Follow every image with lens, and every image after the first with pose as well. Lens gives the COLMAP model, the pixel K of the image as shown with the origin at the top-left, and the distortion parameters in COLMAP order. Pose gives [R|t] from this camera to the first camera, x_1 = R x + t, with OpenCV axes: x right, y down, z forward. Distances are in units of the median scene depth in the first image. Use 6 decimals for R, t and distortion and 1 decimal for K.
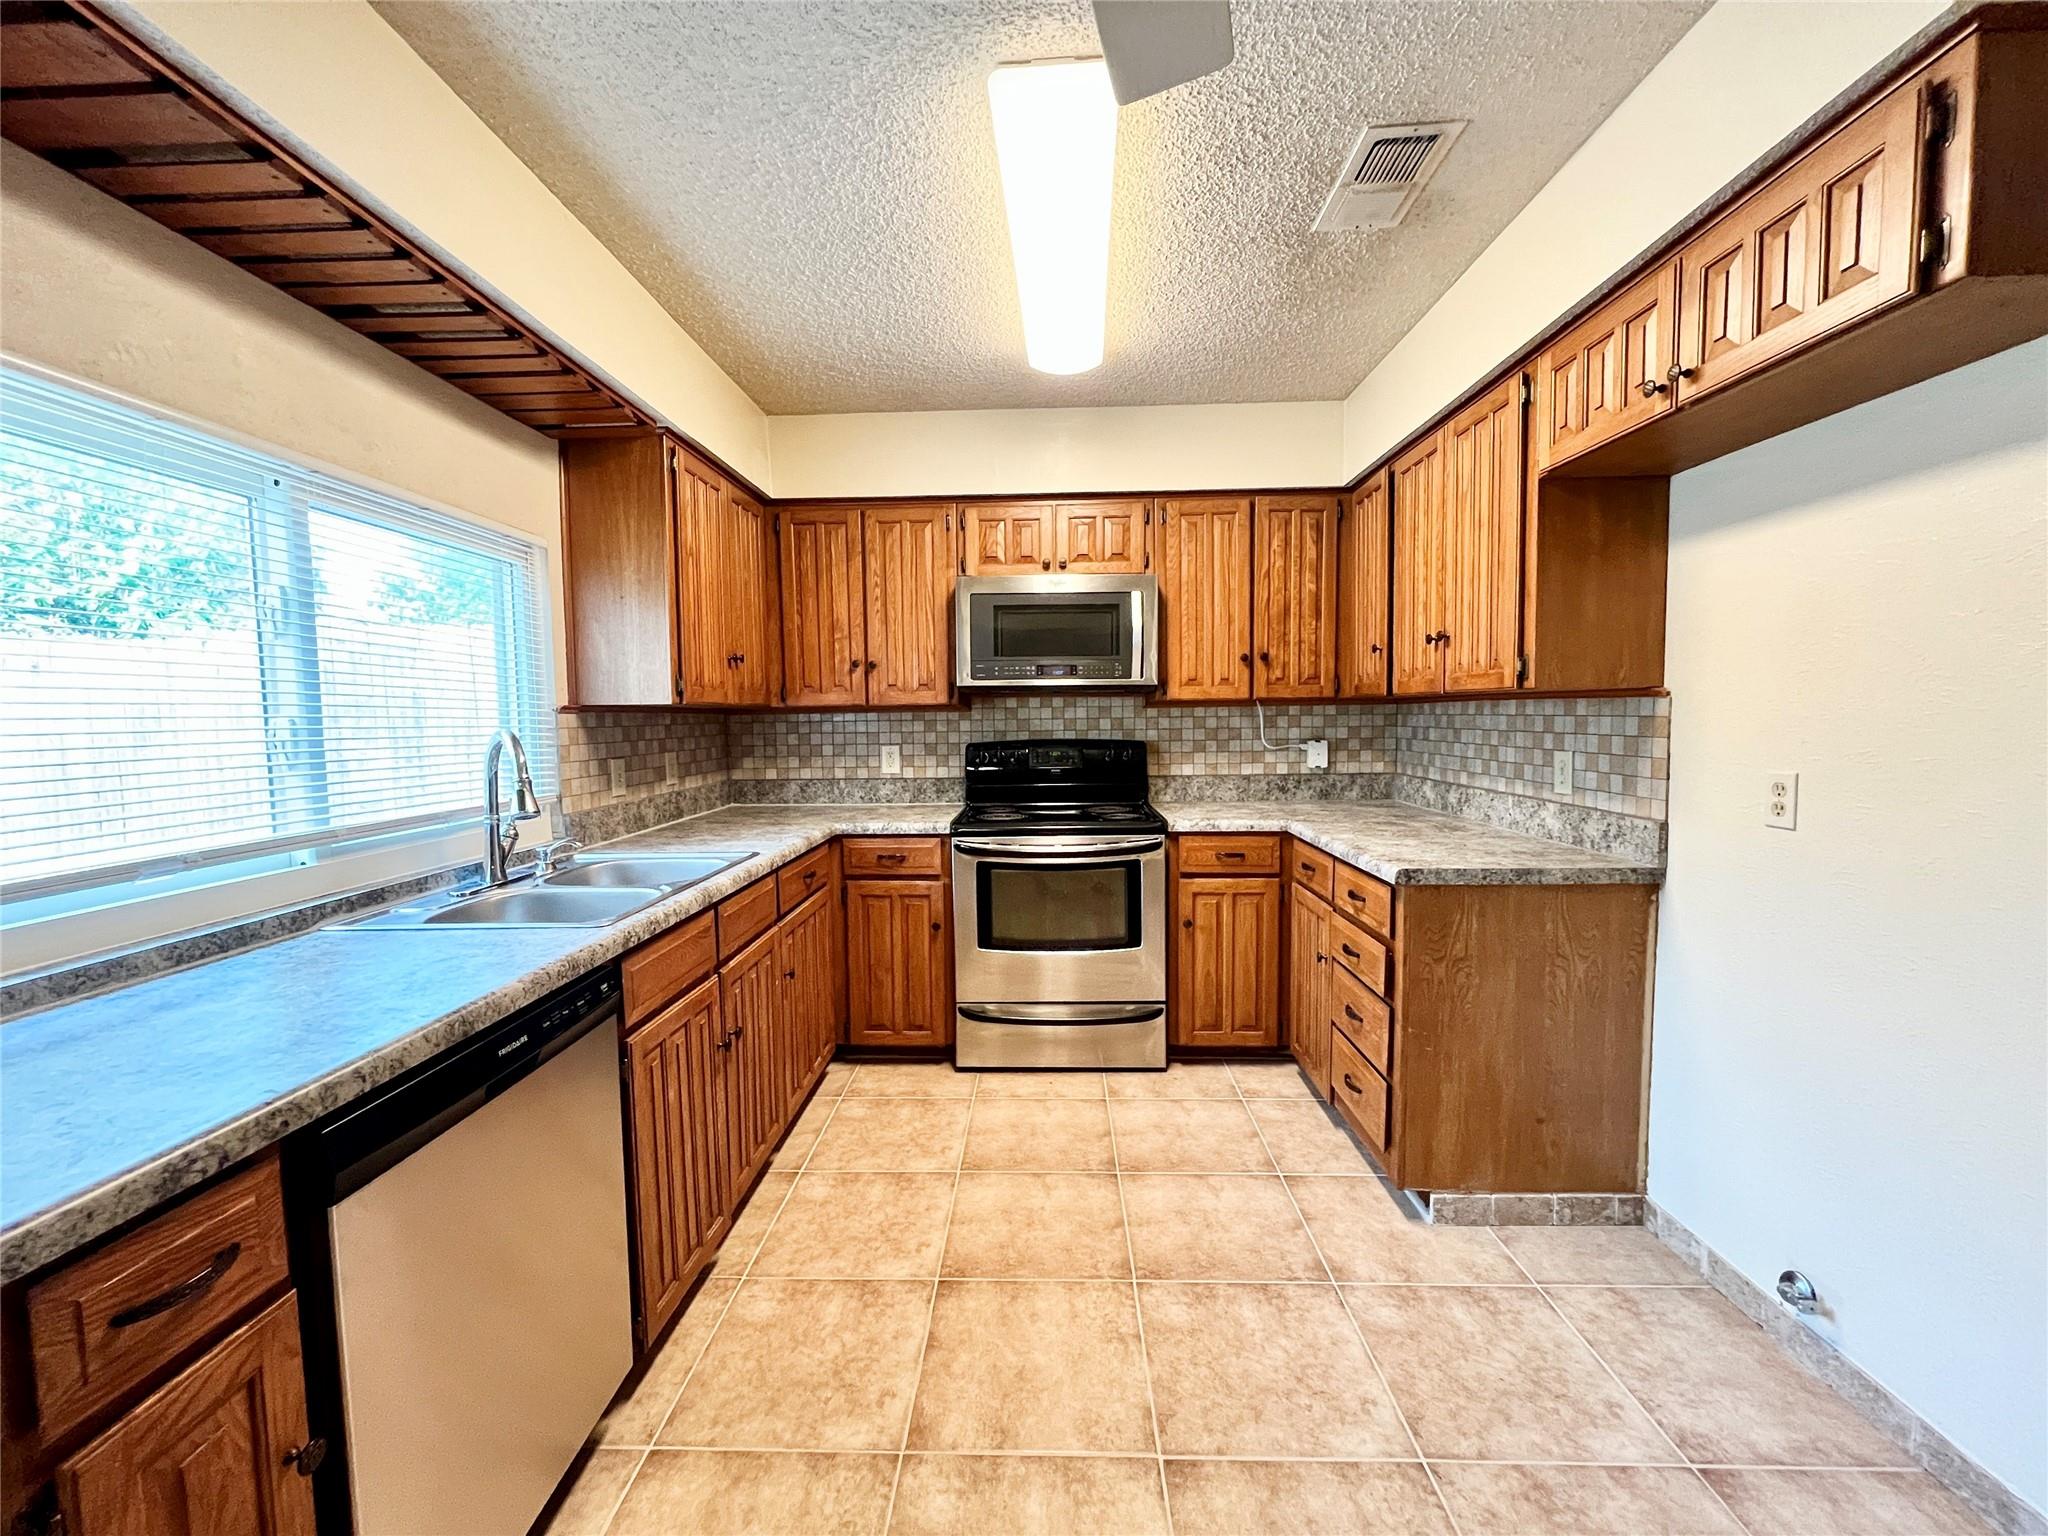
lens RADIAL K [[827.5, 0, 1024.0], [0, 827.5, 768.0], [0, 0, 1]] dist [-0.002439, -0.000064]
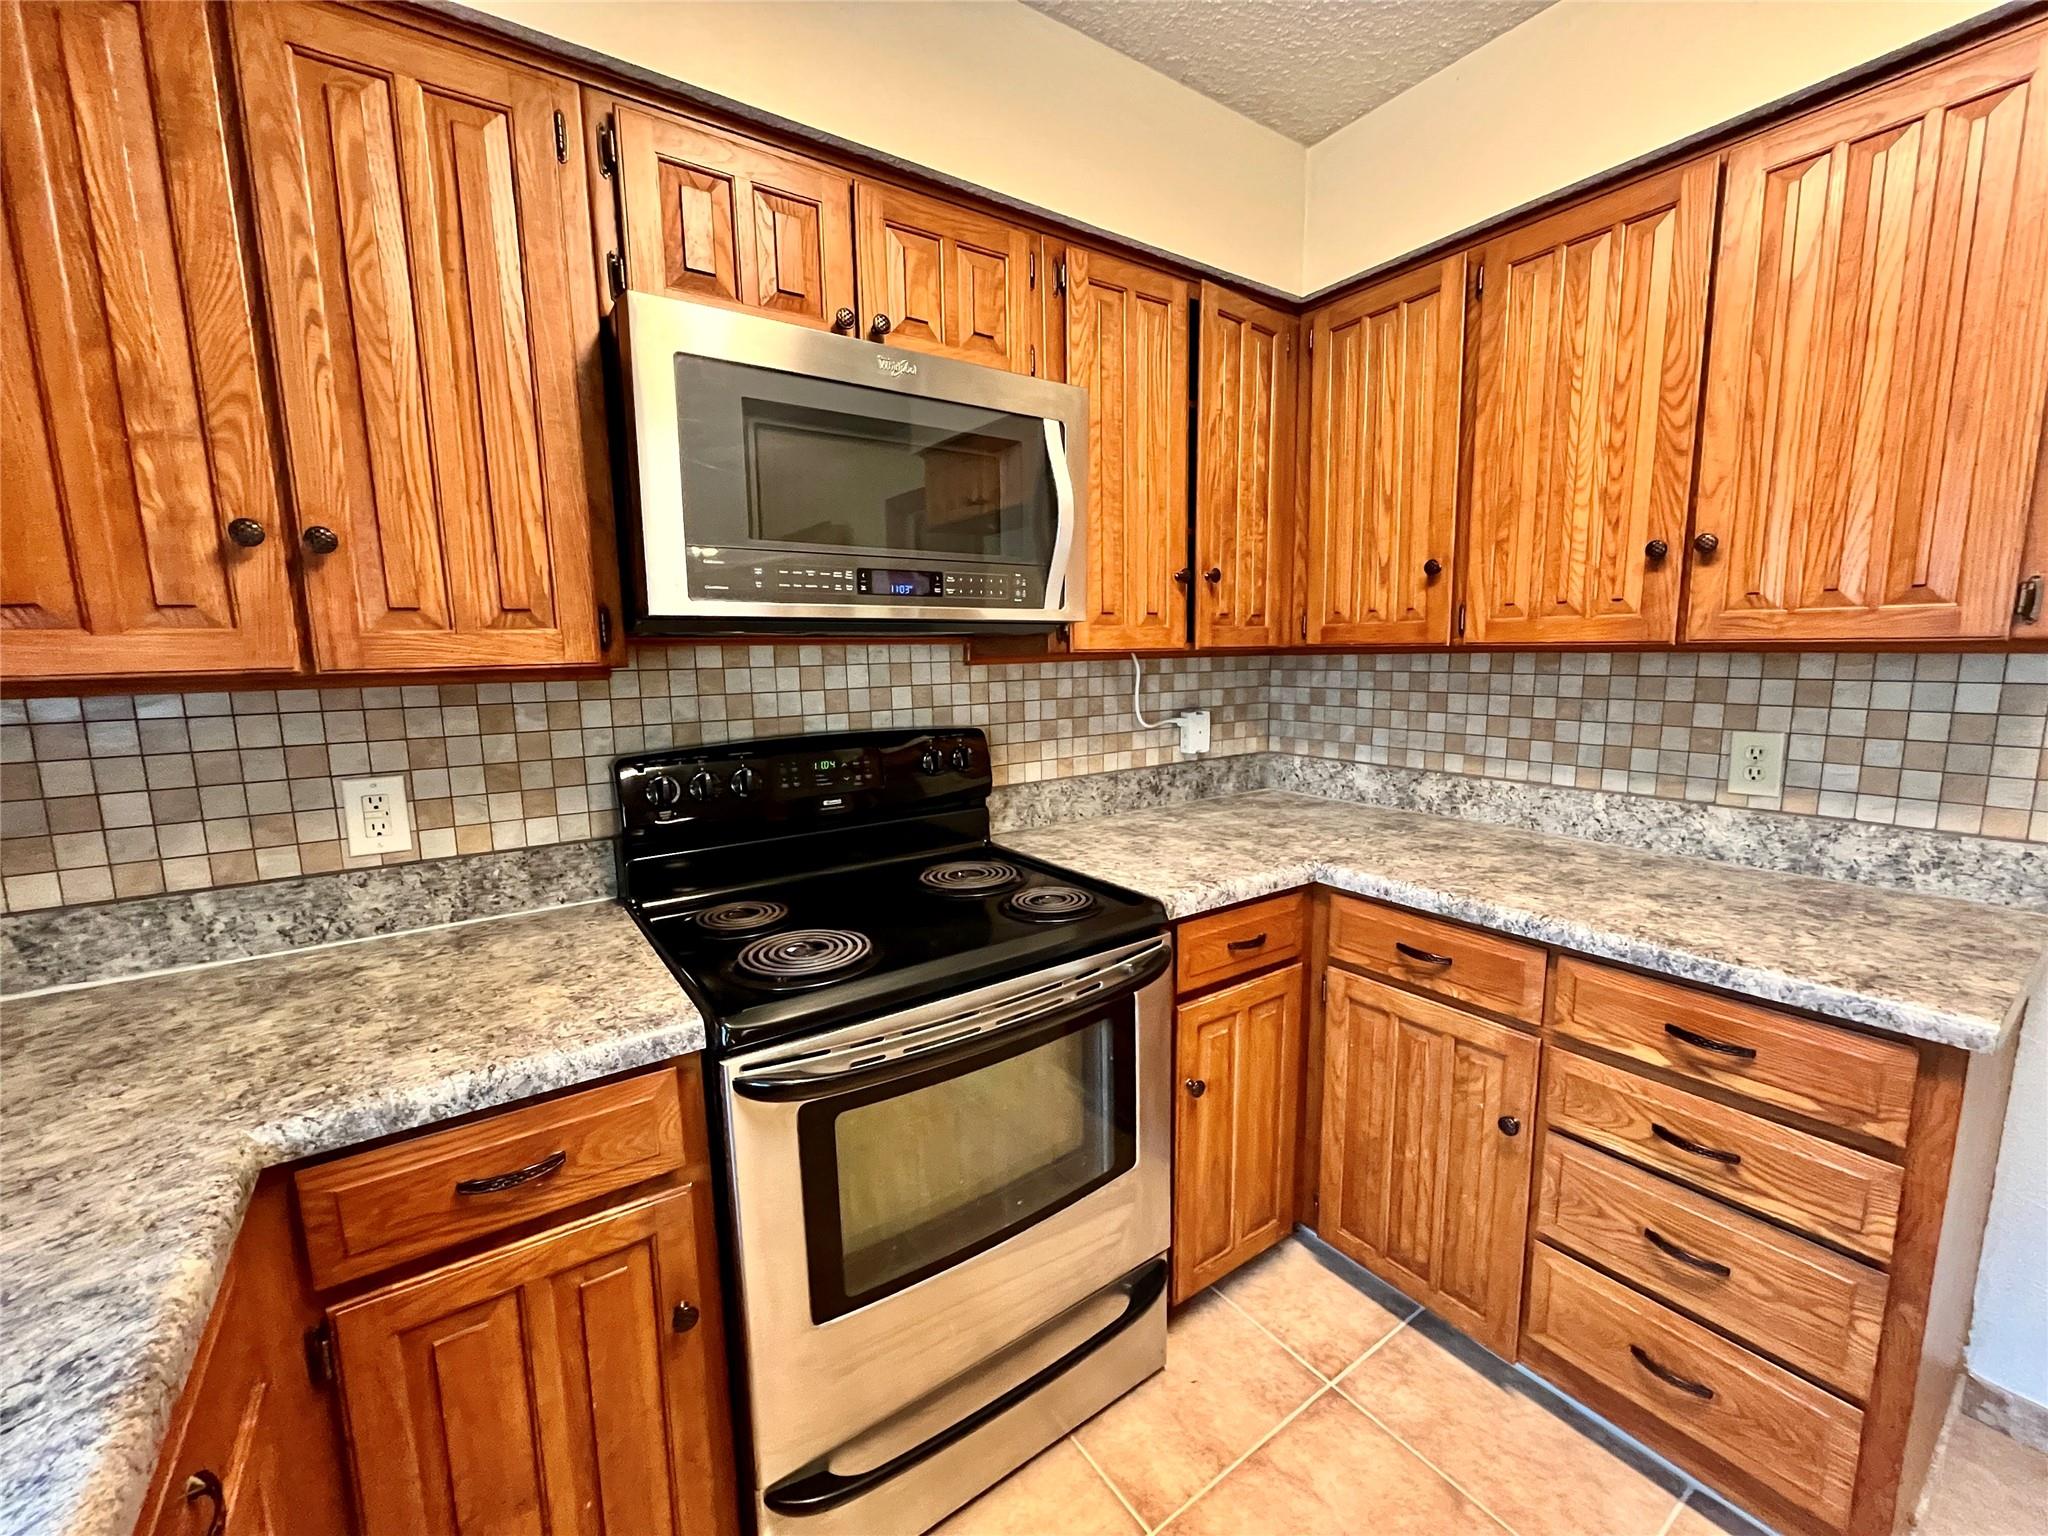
lens RADIAL K [[827.5, 0, 1024.0], [0, 827.5, 768.0], [0, 0, 1]] dist [-0.002439, -0.000064]
pose [[0.802225, -0.087116, 0.590631, -0.161513], [0.045267, 0.995324, 0.085323, -0.054919], [-0.595303, -0.041713, 0.802418, 0.594538]]
